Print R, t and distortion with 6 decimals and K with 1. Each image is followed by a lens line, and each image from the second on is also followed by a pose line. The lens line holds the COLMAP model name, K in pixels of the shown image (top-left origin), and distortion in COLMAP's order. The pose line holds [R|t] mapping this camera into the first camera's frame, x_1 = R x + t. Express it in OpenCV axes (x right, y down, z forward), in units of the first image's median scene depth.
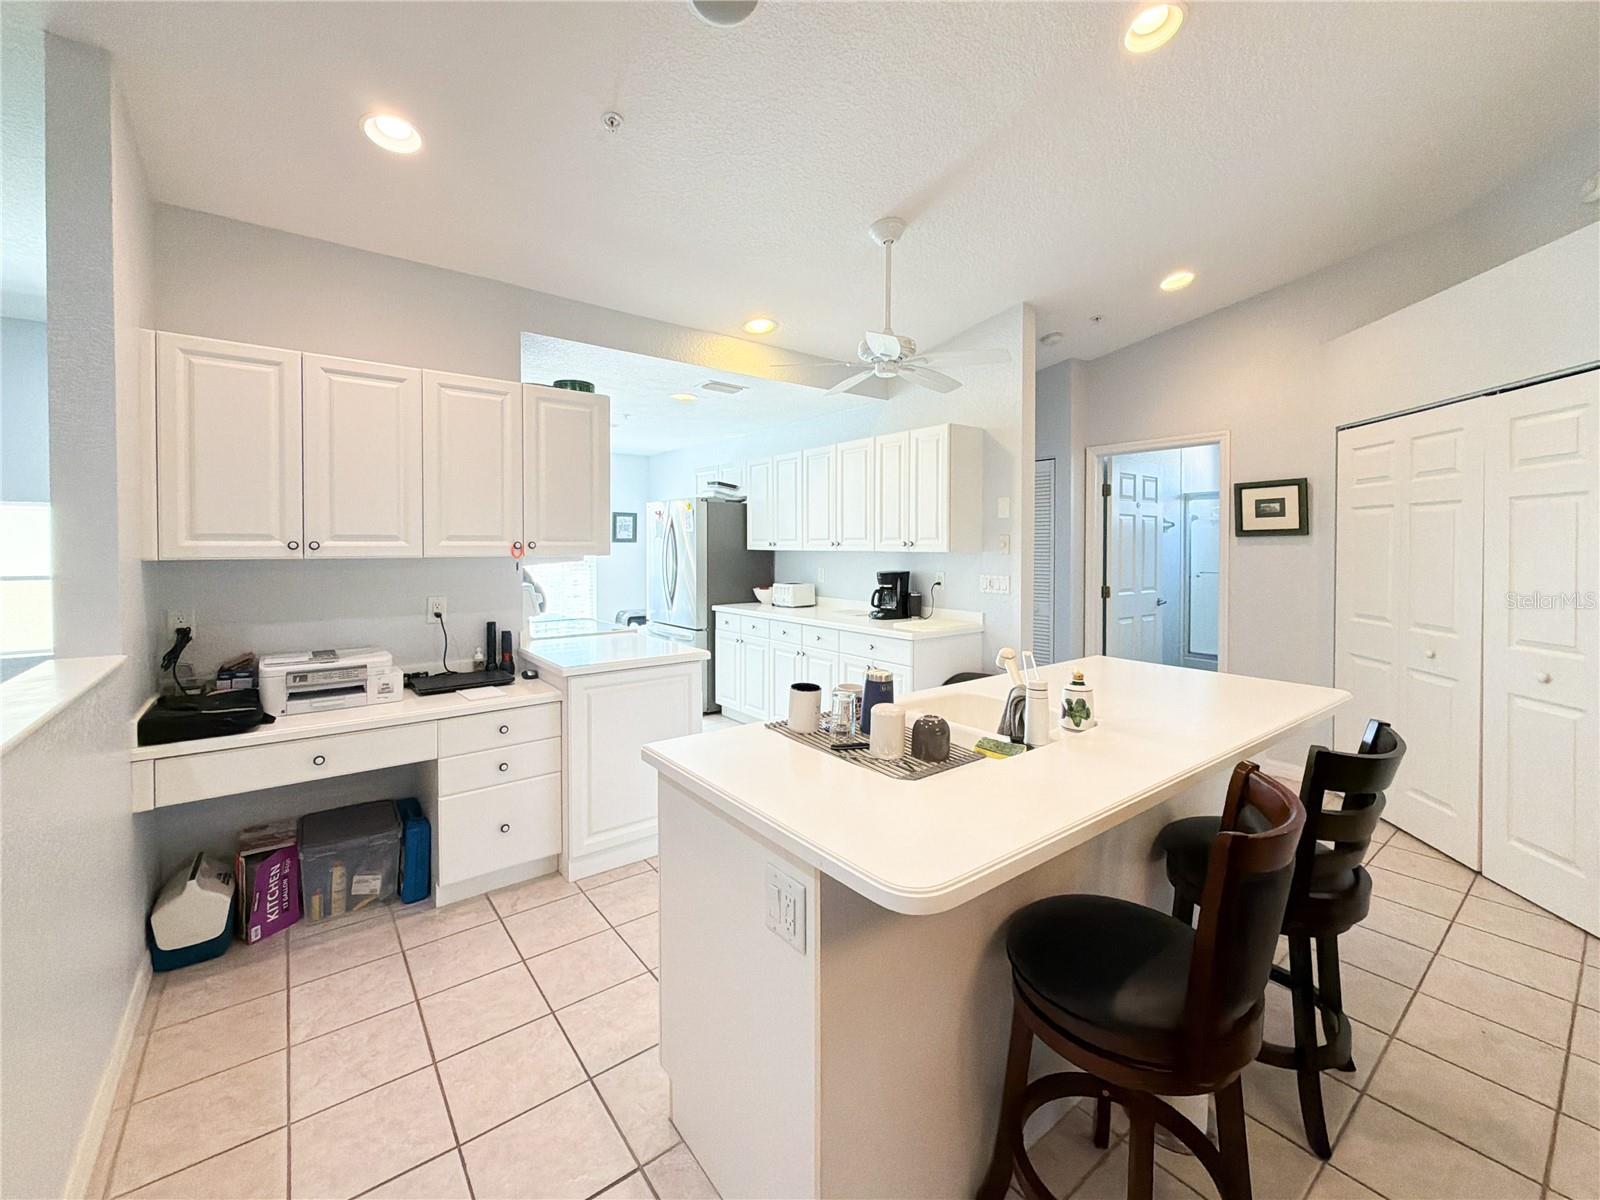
lens RADIAL K [[664.4, 0, 825.8], [0, 664.4, 554.1], [0, 0, 1]] dist [-0.005382, 0.001215]
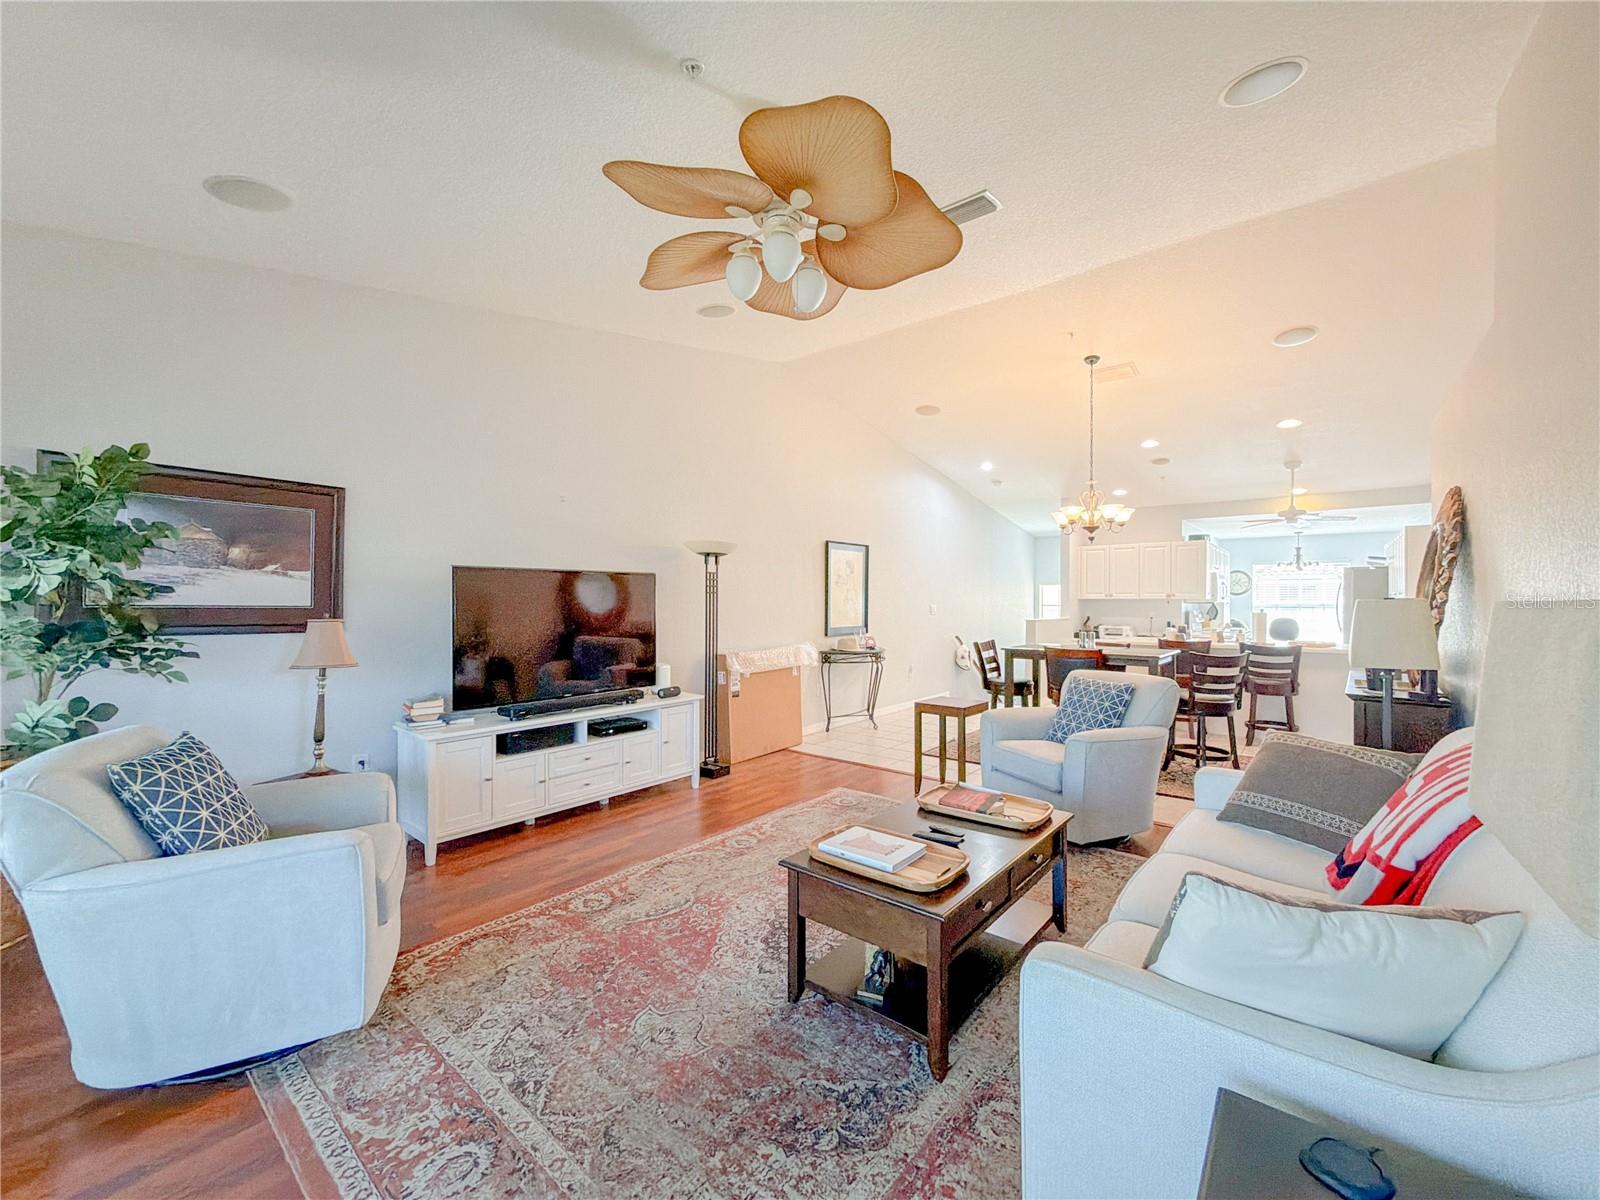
lens RADIAL K [[664.4, 0, 778.7], [0, 664.4, 614.2], [0, 0, 1]] dist [-0.005382, 0.001215]
pose [[0.226433, 0.021243, -0.973795, 2.001293], [-0.010880, 0.999755, 0.019279, 0.032070], [0.973966, 0.006230, 0.226609, -1.375431]]
